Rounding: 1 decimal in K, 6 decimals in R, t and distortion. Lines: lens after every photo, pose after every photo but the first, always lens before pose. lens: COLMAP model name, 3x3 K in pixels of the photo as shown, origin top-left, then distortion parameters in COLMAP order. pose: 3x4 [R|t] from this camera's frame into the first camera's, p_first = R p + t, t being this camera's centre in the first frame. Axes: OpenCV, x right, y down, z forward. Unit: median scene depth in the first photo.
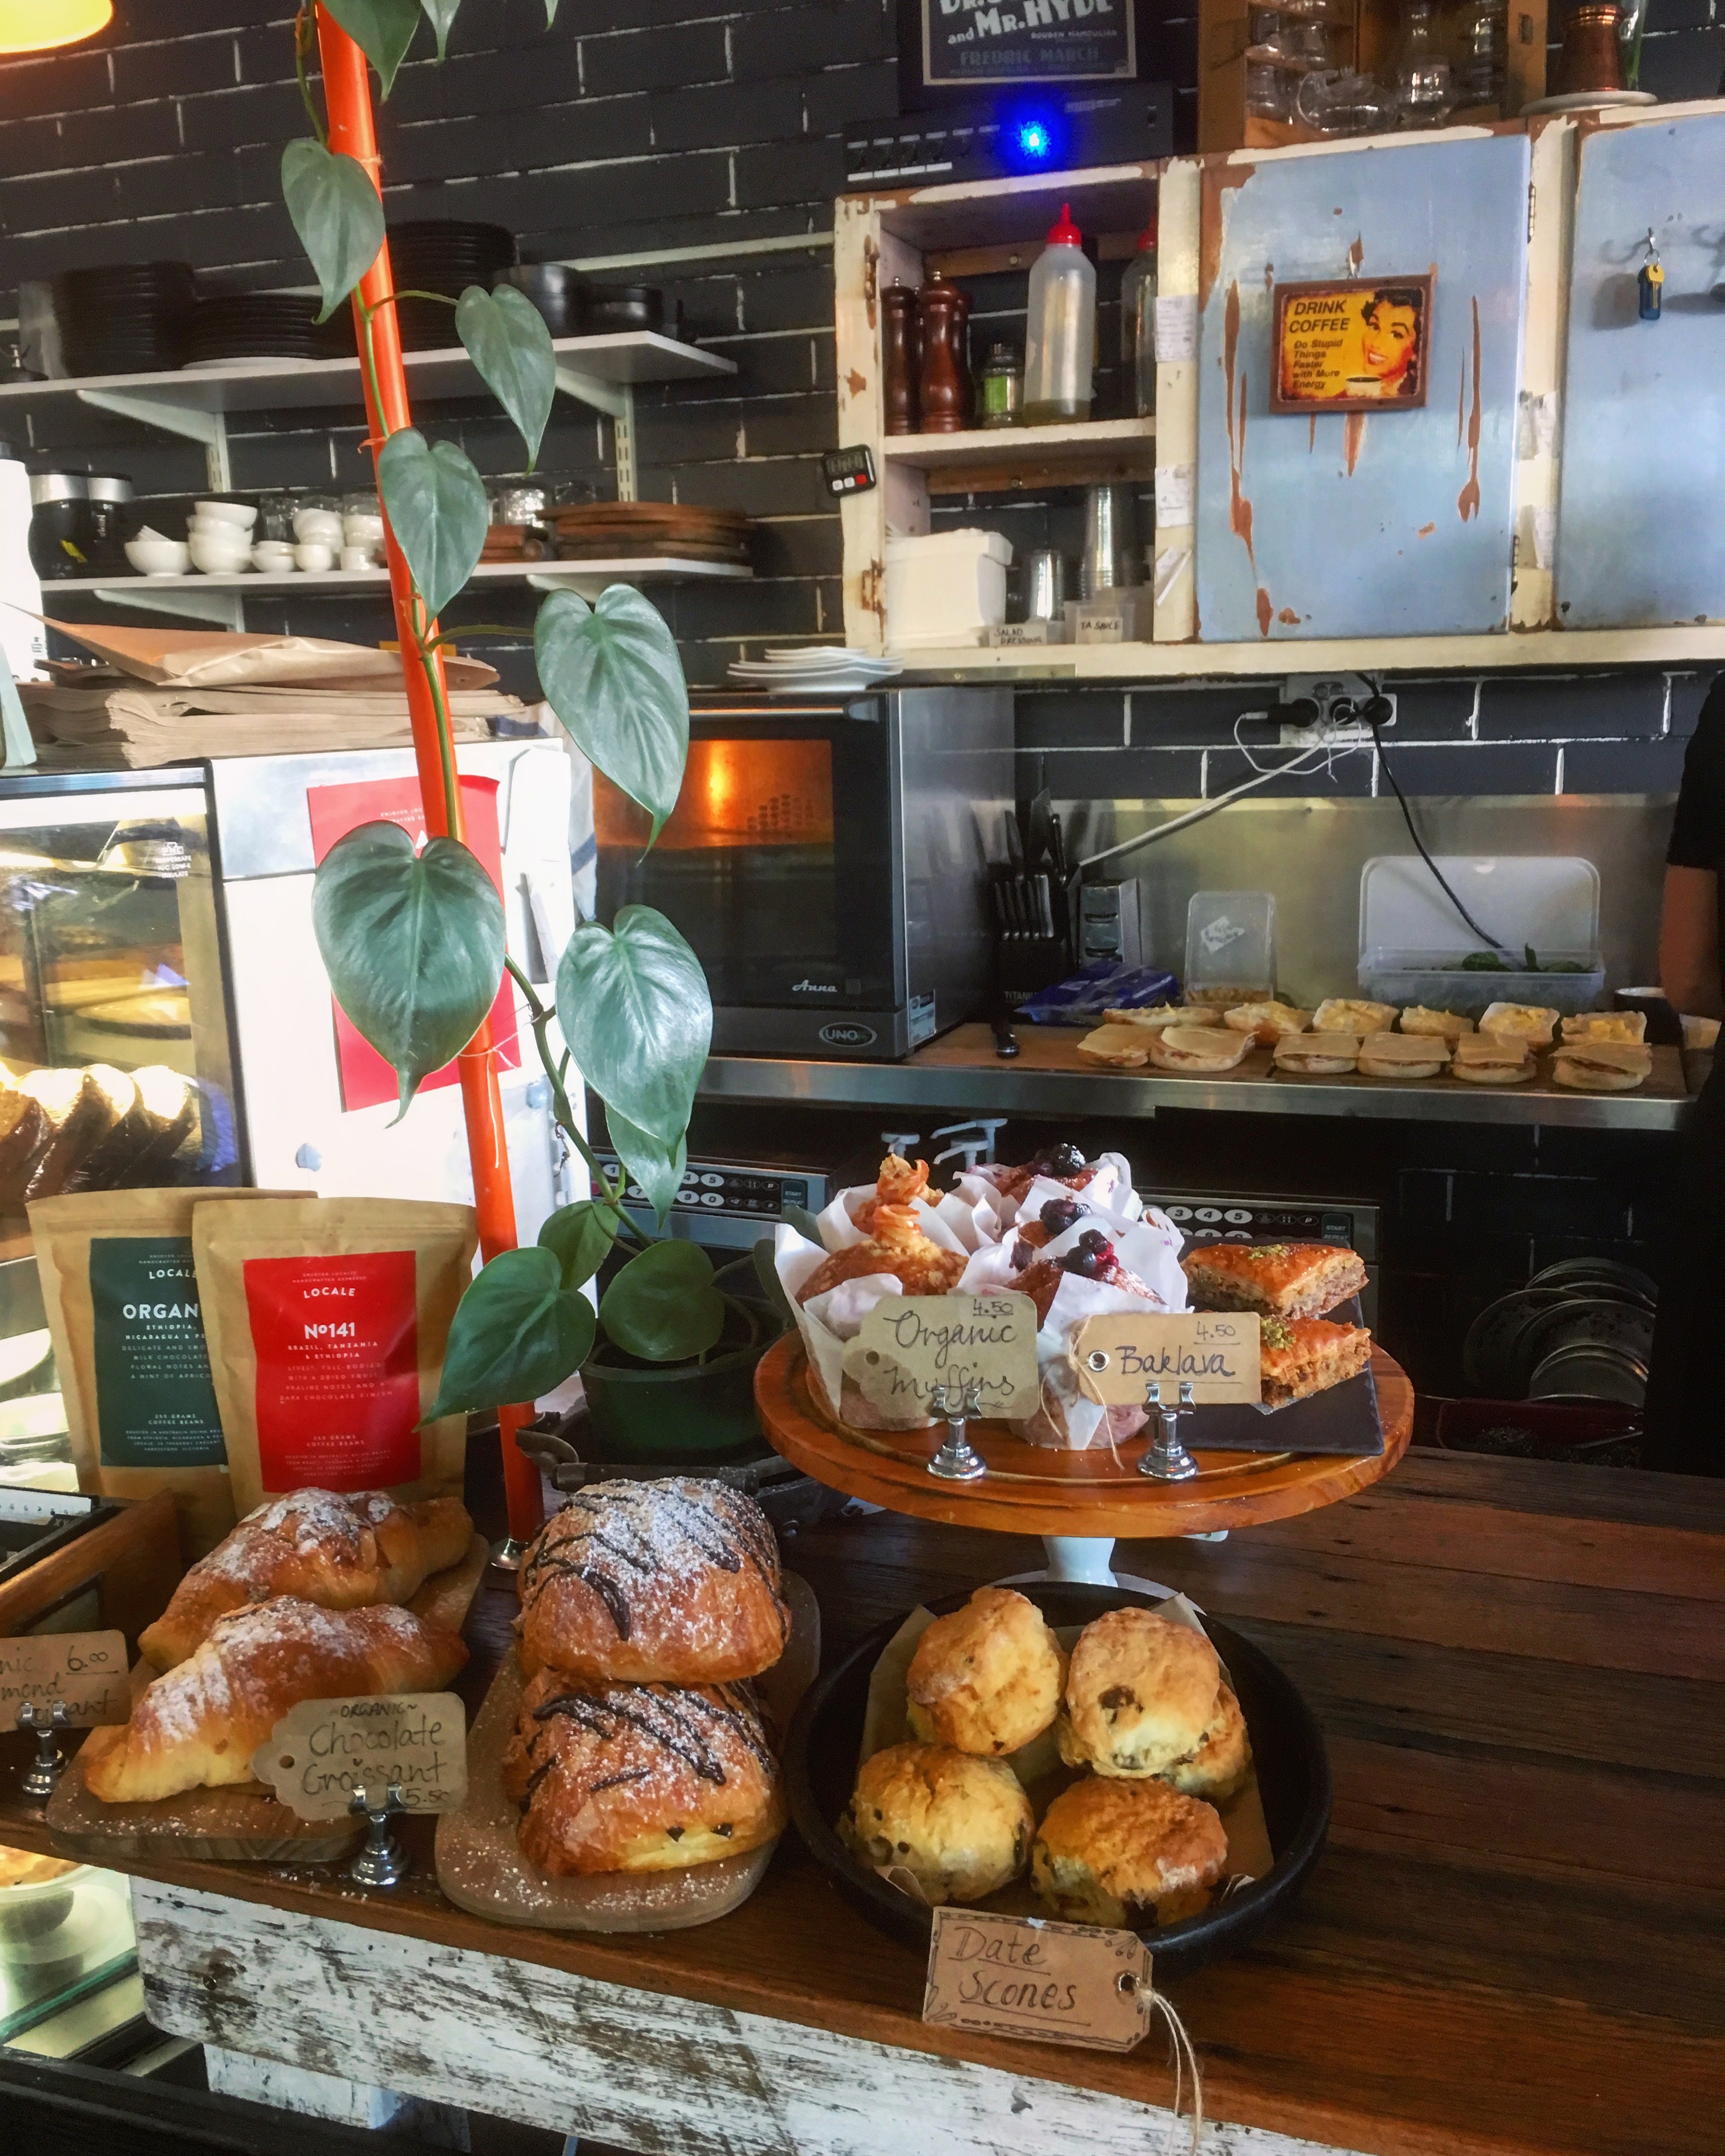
lens RADIAL K [[1917.4, 0, 861.8], [0, 1917.4, 1078.3], [0, 0, 1]] dist [0.018307, 0.002694]
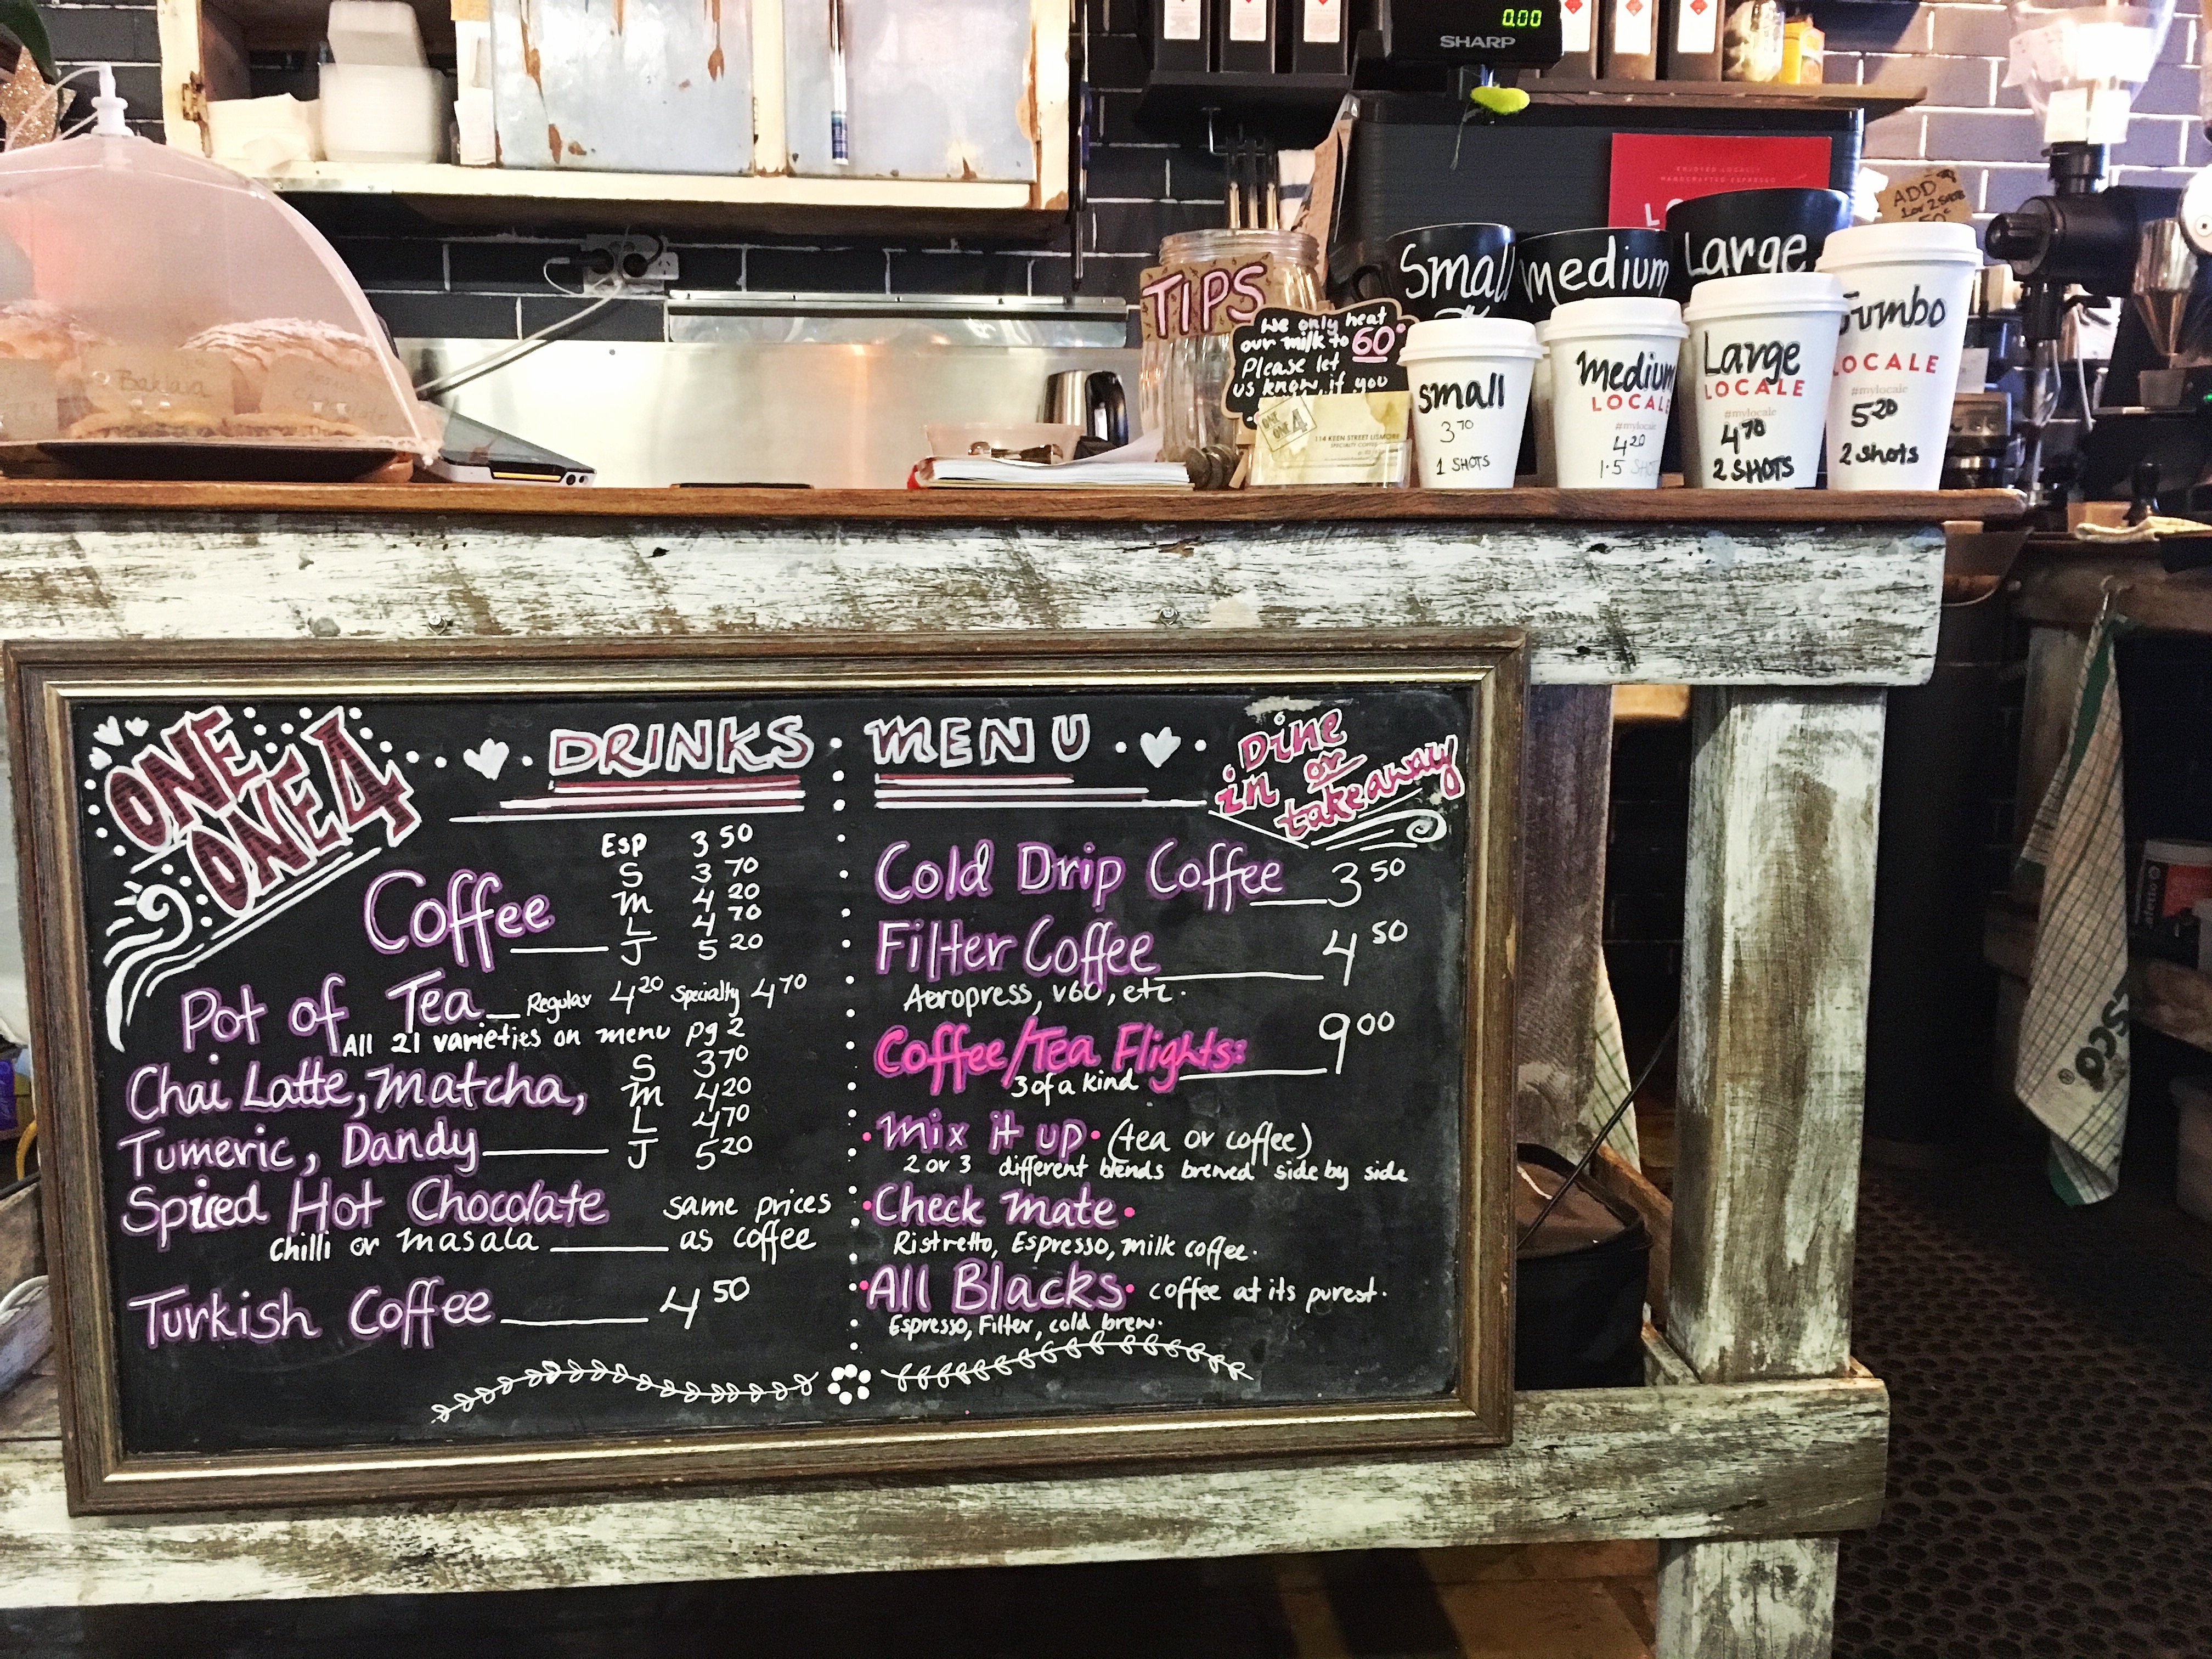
lens RADIAL K [[1877.2, 0, 1106.3], [0, 1877.2, 829.0], [0, 0, 1]] dist [-0.002123, -0.010098]
pose [[0.903317, -0.033443, 0.427668, 0.005623], [0.065154, 0.996086, -0.059724, 0.284521], [-0.423997, 0.081814, 0.901961, -0.169782]]
